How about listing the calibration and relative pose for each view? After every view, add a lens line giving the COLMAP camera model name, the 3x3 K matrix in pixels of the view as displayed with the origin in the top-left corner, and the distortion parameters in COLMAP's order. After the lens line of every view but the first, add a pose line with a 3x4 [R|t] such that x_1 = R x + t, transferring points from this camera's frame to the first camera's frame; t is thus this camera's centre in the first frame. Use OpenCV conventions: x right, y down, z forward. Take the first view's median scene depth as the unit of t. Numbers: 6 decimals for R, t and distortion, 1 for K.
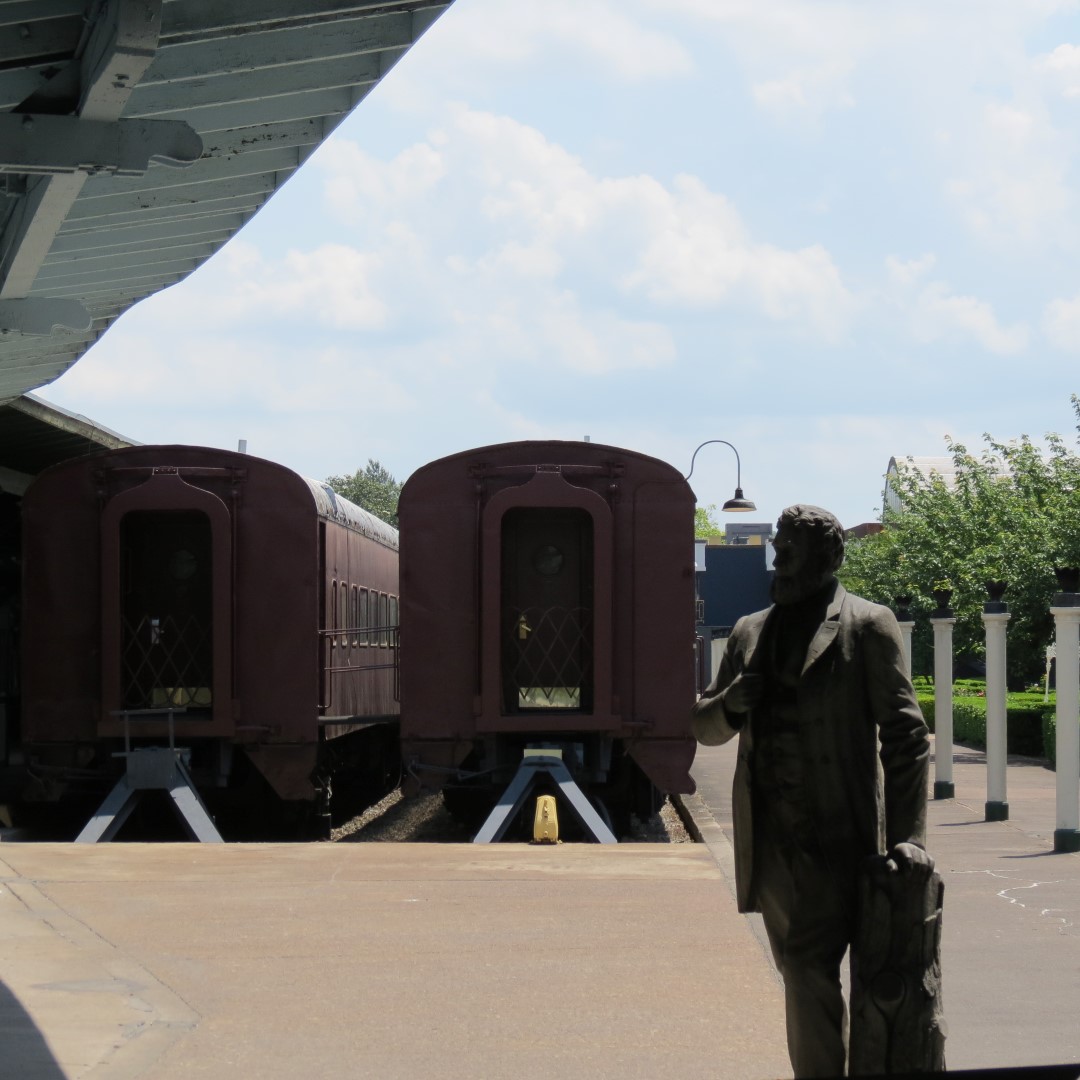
lens RADIAL K [[3396.6, 0, 540.0], [0, 3396.6, 540.0], [0, 0, 1]] dist [0.047671, -0.012838]
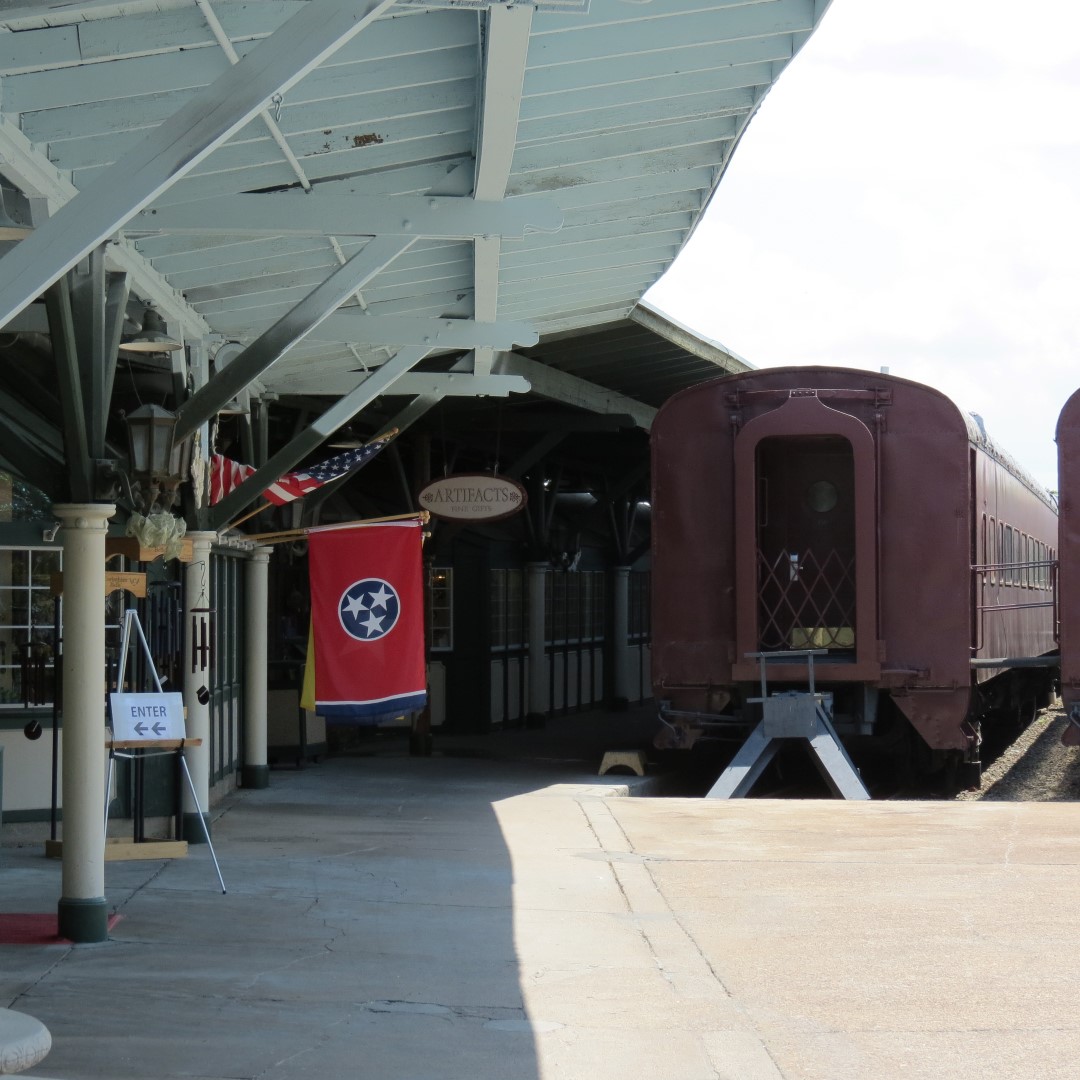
lens RADIAL K [[3021.8, 0, 540.0], [0, 3021.8, 540.0], [0, 0, 1]] dist [-0.041314, -0.545197]
pose [[0.980384, -0.004648, -0.197041, -0.018604], [0.007471, 0.999880, 0.013586, 0.007809], [0.196954, -0.014792, 0.980301, 0.178428]]
